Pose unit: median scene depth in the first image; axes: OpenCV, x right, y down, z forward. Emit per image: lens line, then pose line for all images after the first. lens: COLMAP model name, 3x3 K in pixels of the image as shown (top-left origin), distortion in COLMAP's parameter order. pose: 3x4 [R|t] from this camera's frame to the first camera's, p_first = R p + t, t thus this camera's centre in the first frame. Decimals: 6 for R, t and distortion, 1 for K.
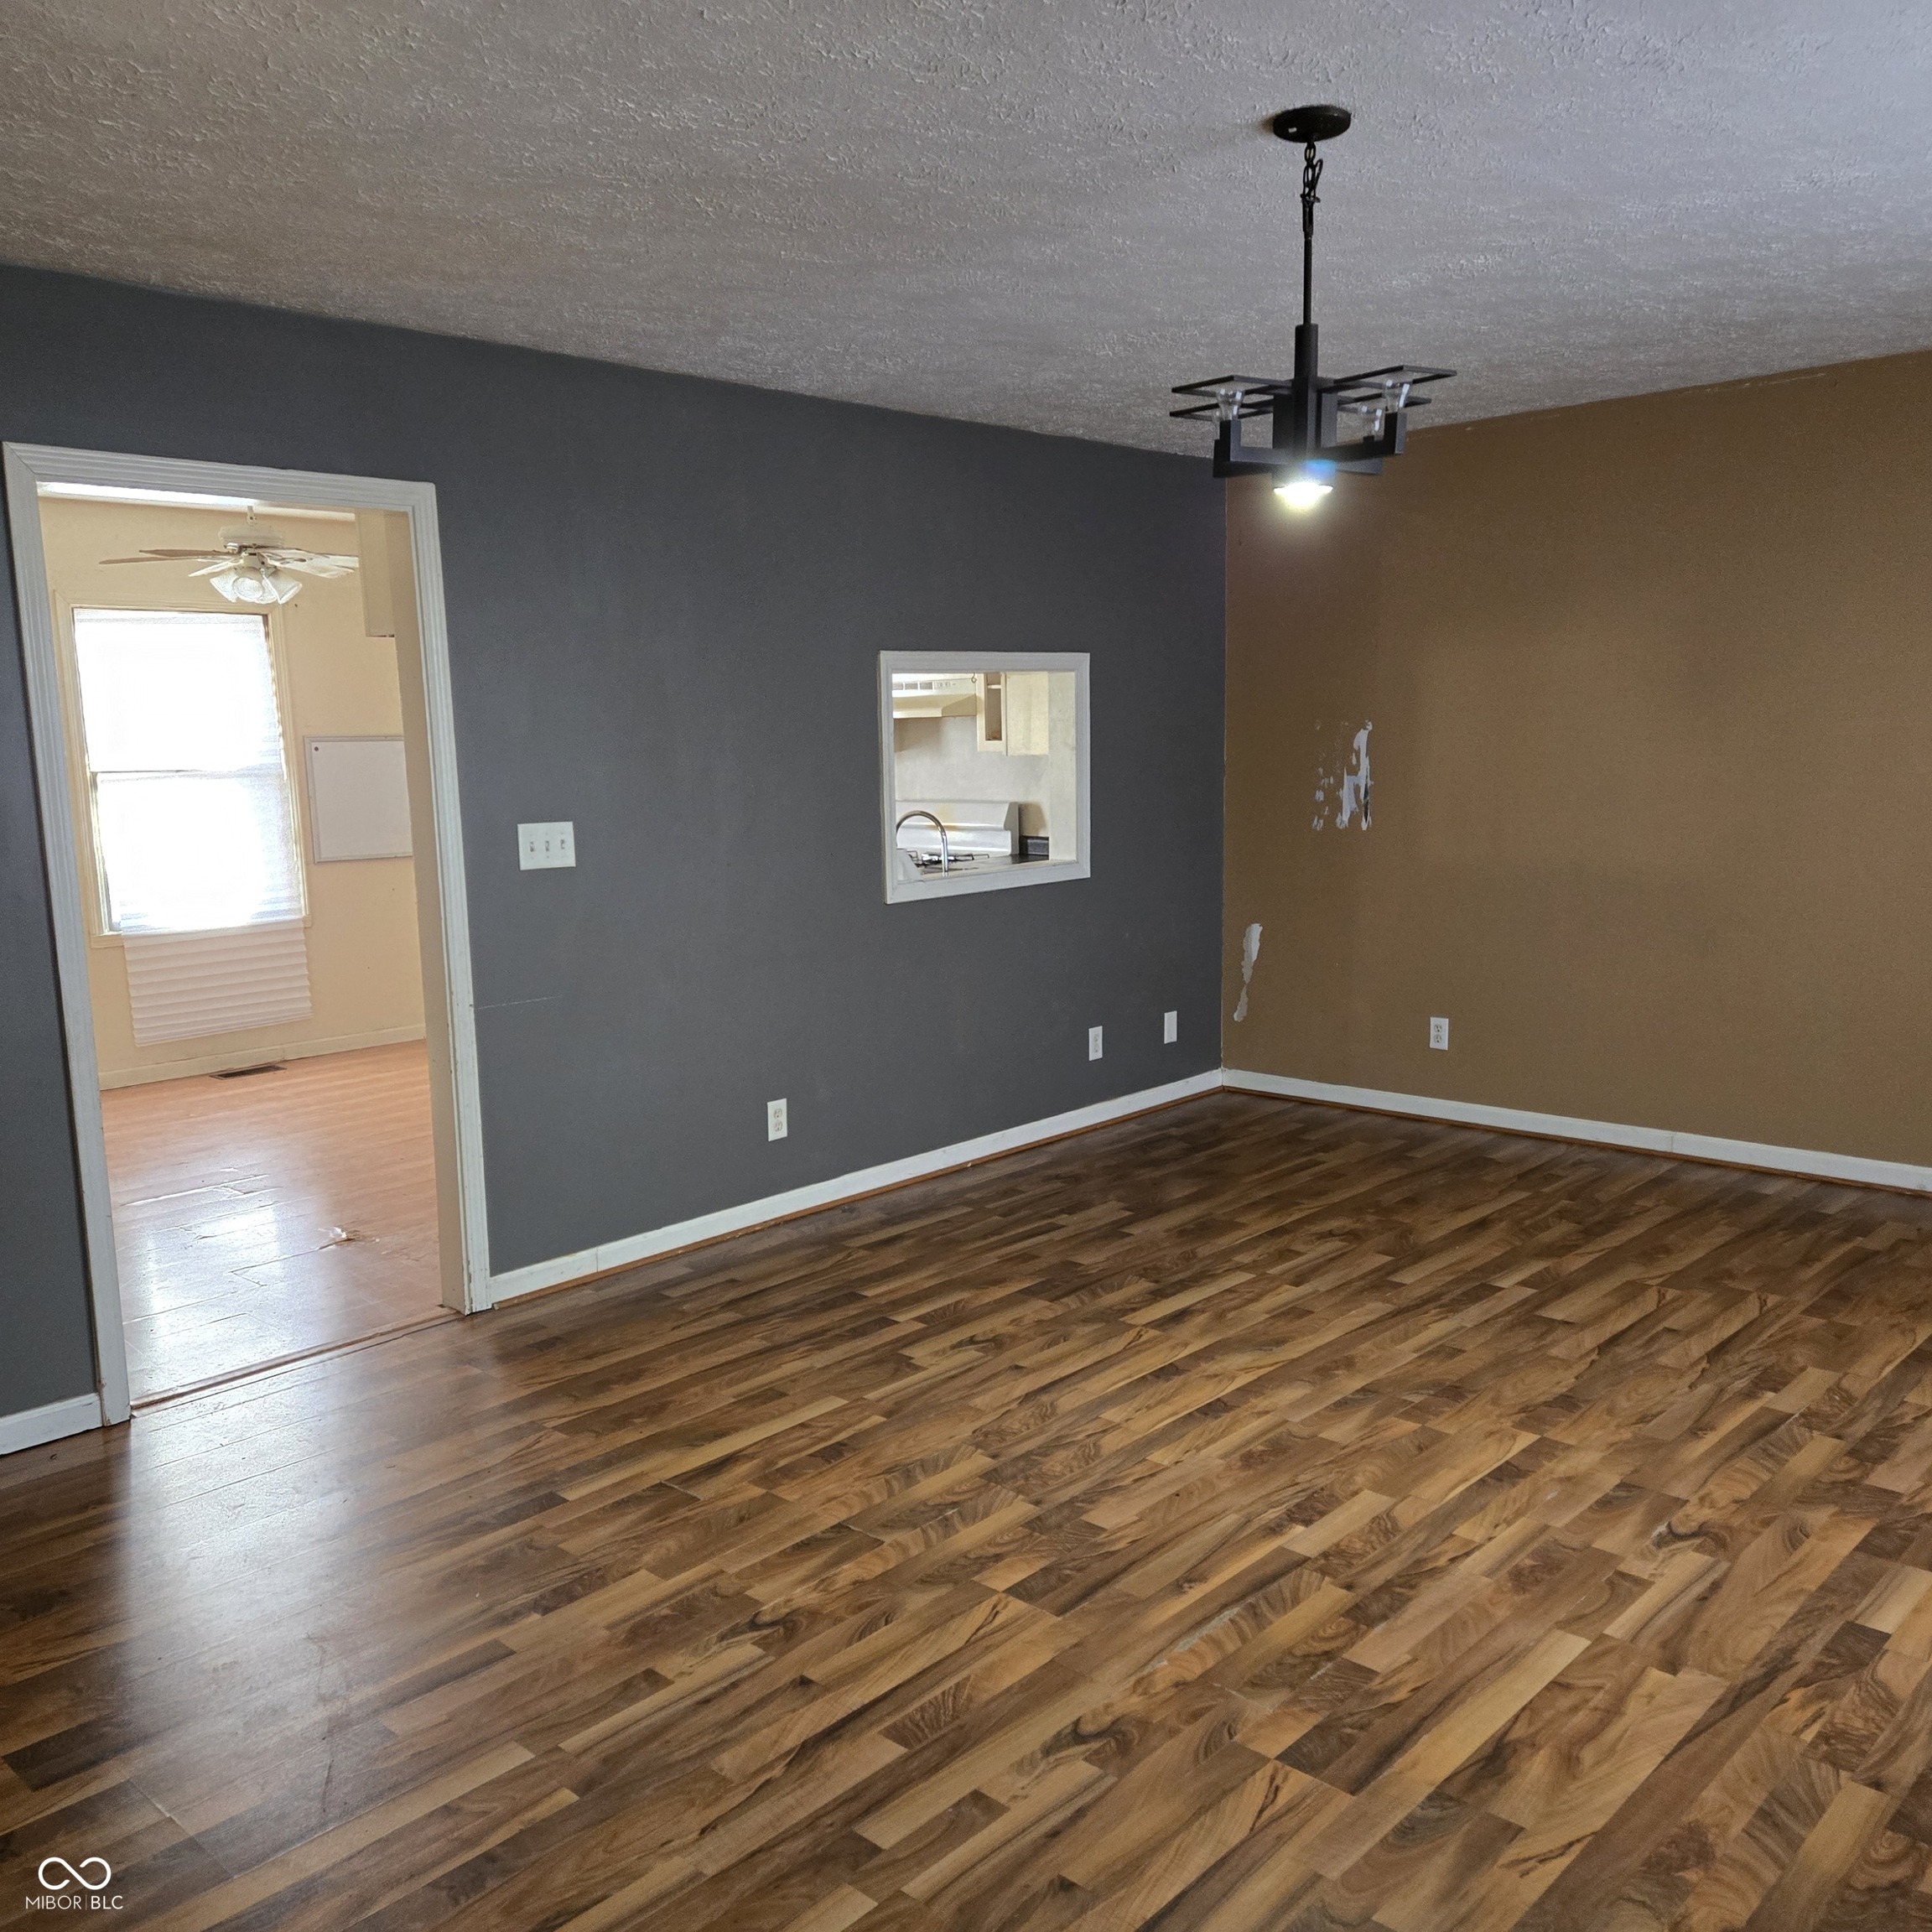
lens RADIAL K [[1747.4, 0, 948.8], [0, 1747.4, 991.8], [0, 0, 1]] dist [0.069568, -0.056247]
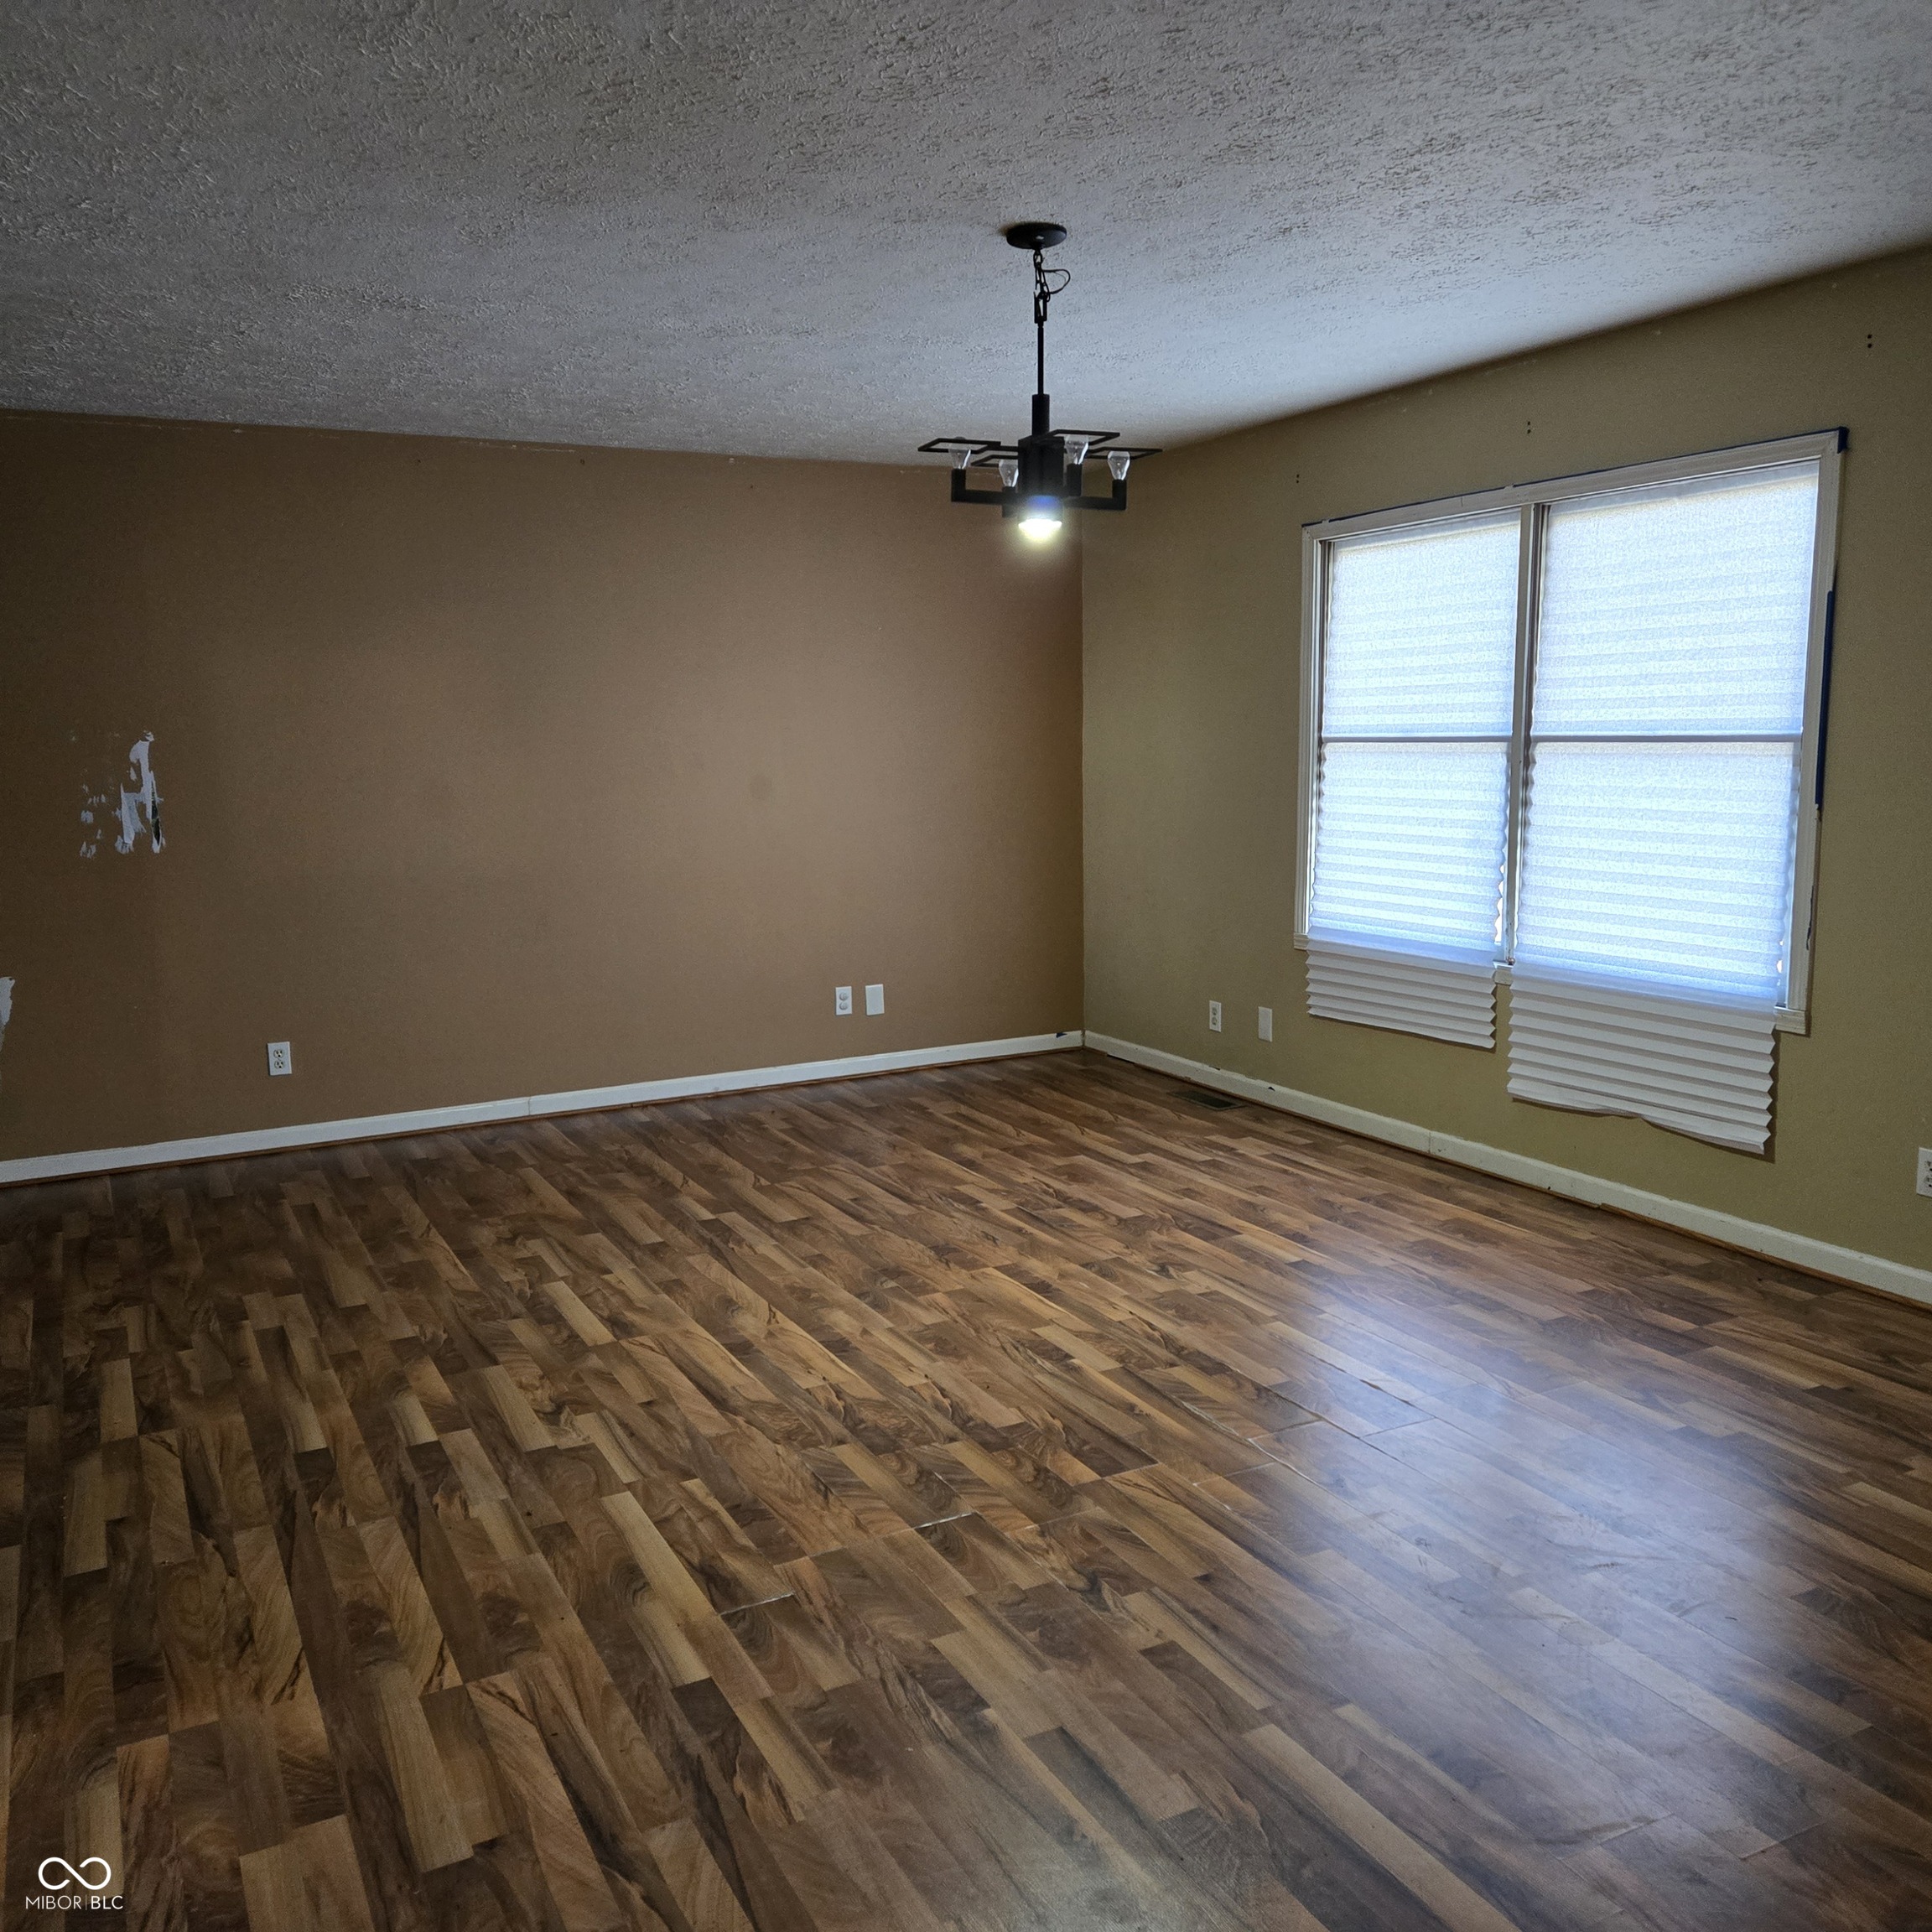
lens RADIAL K [[1747.4, 0, 948.8], [0, 1747.4, 991.8], [0, 0, 1]] dist [0.069568, -0.056247]
pose [[0.312984, -0.132688, 0.940444, -0.756474], [0.158438, 0.983612, 0.086050, -0.055561], [-0.936450, 0.122070, 0.328878, 0.514529]]
